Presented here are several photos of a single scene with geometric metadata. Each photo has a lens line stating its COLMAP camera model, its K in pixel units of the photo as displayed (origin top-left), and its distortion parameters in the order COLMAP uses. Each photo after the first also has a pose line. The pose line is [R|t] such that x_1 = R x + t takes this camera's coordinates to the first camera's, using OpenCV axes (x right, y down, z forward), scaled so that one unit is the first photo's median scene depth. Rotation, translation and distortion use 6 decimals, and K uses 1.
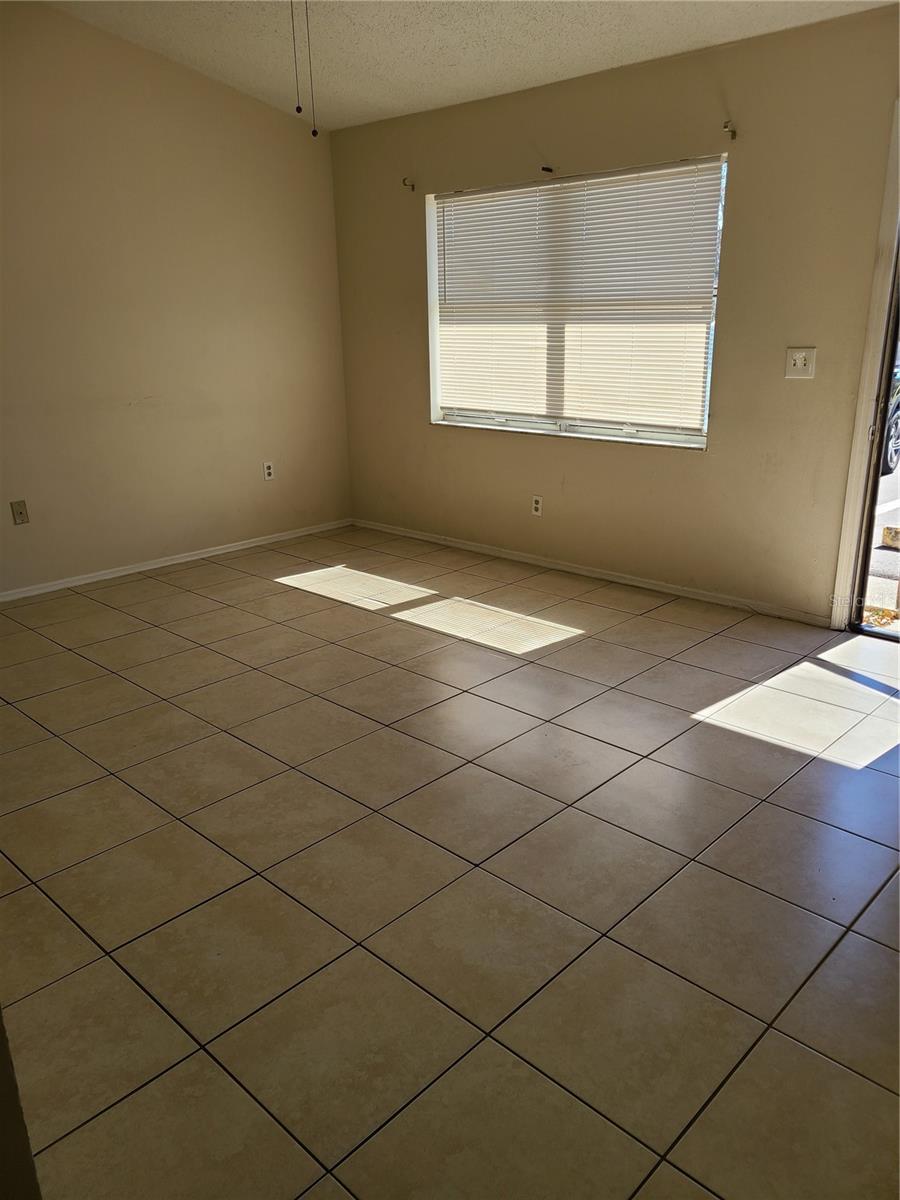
lens RADIAL K [[893.4, 0, 449.9], [0, 893.4, 594.1], [0, 0, 1]] dist [0.051292, -0.002811]
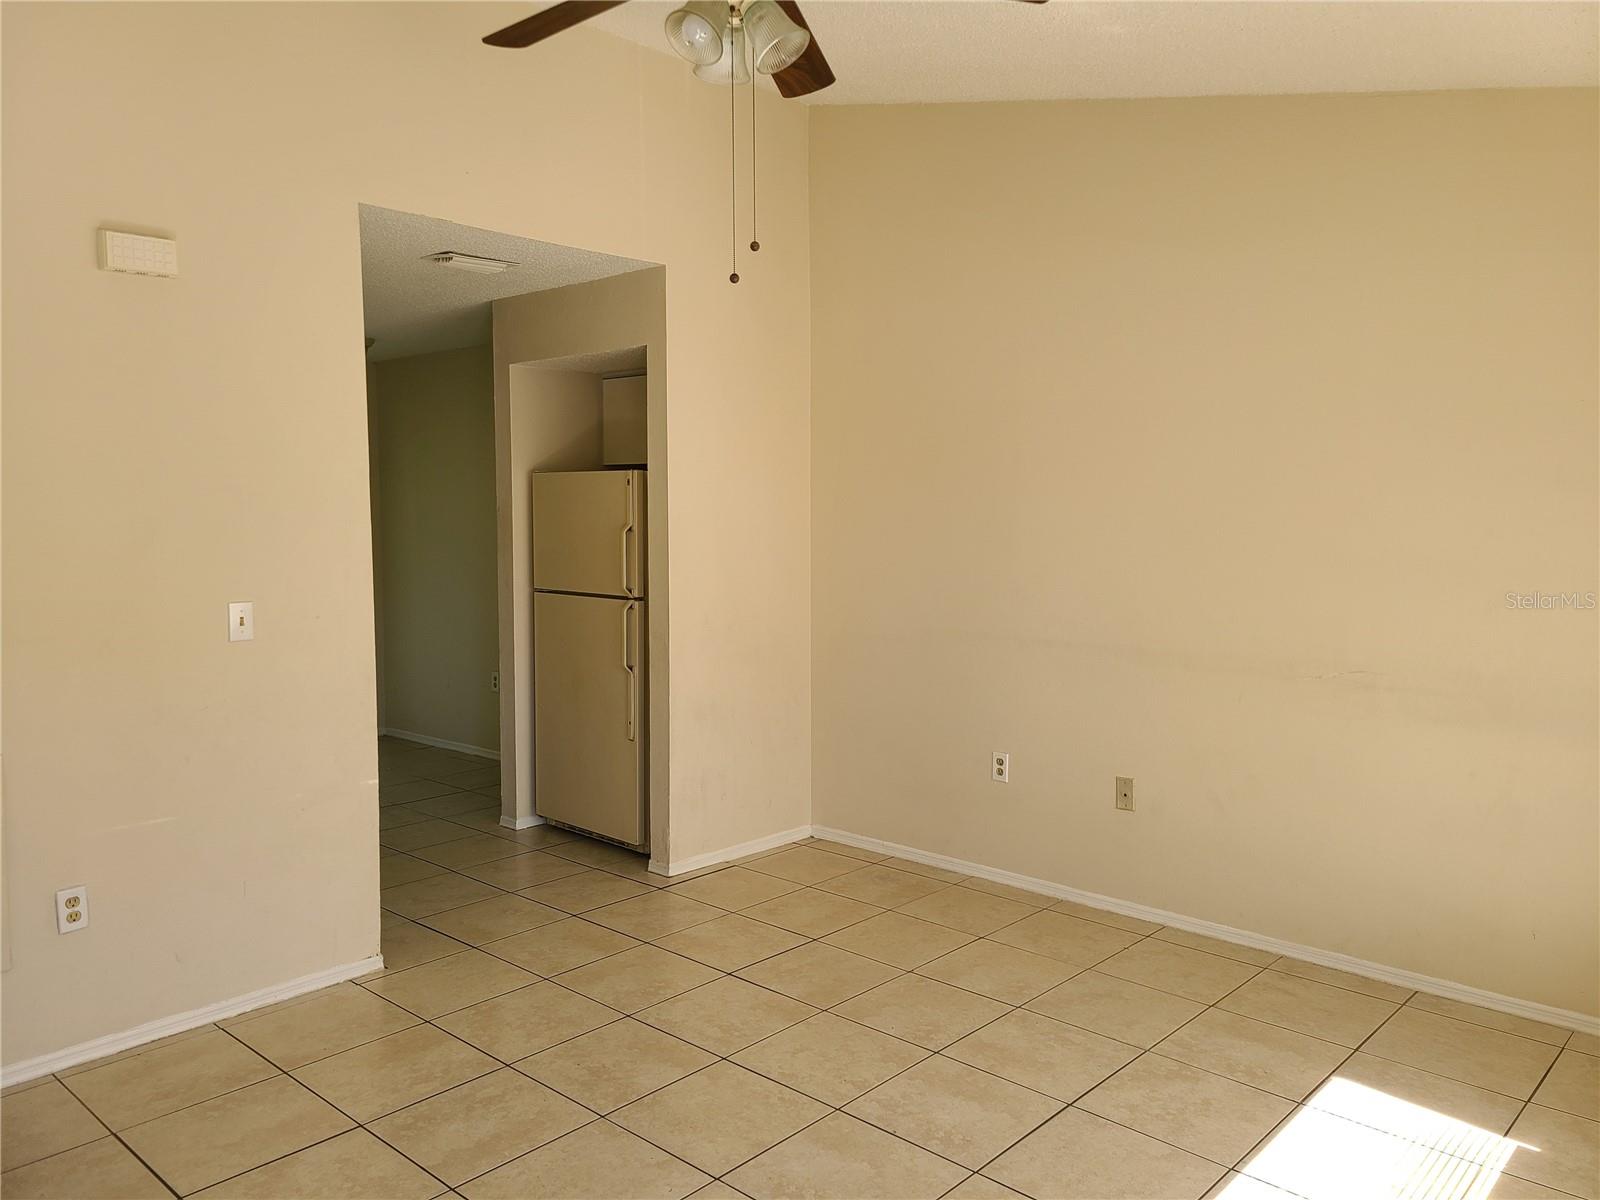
lens RADIAL K [[1191.2, 0, 823.2], [0, 1191.2, 586.2], [0, 0, 1]] dist [0.051292, -0.002811]
pose [[0.027926, 0.079966, -0.996406, 0.434289], [-0.298203, 0.952074, 0.068050, -0.235851], [0.954094, 0.295231, 0.050434, 0.672294]]
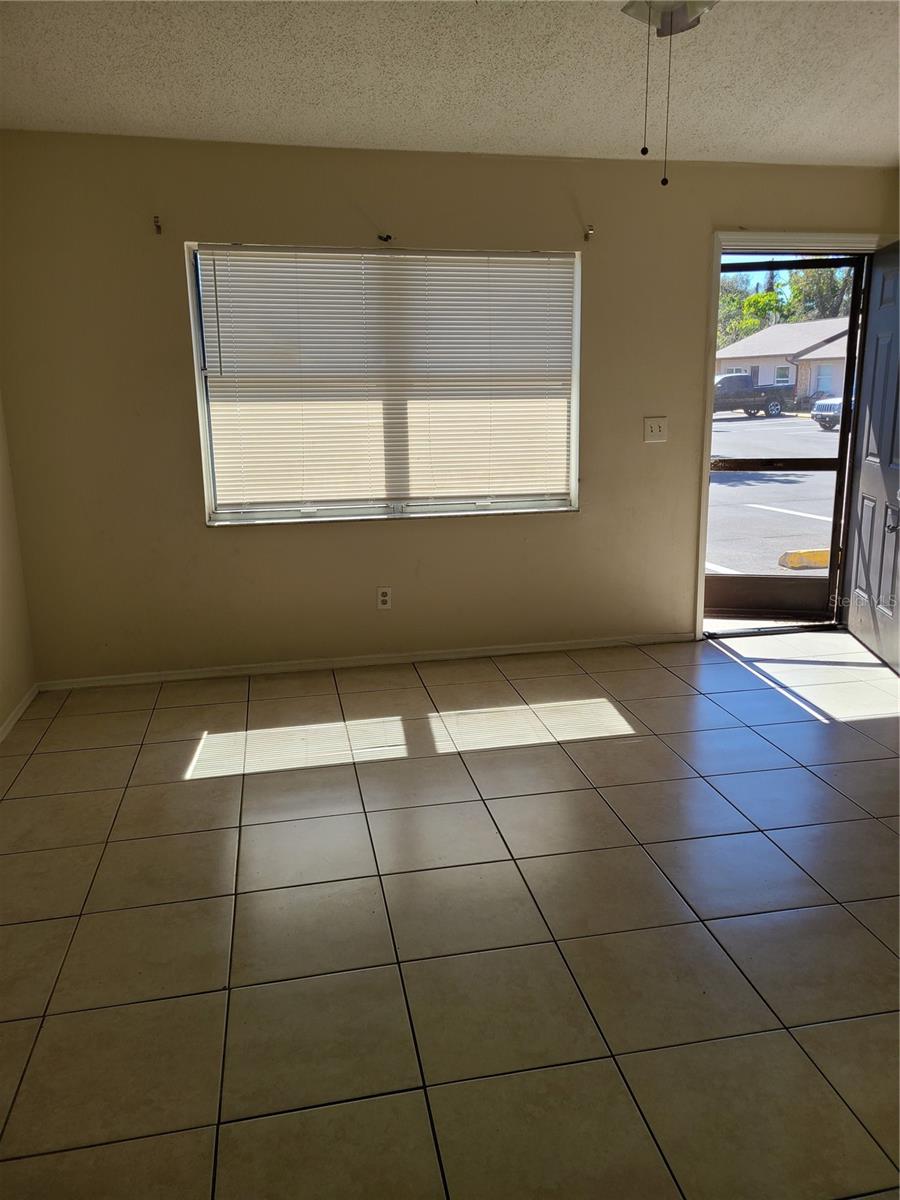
lens RADIAL K [[905.2, 0, 456.2], [0, 905.2, 575.8], [0, 0, 1]] dist [0.051586, -0.000955]
pose [[0.564310, -0.164037, 0.809102, -0.635488], [0.249176, 0.968197, 0.022503, -0.132812], [-0.787061, 0.188910, 0.587237, 0.442072]]
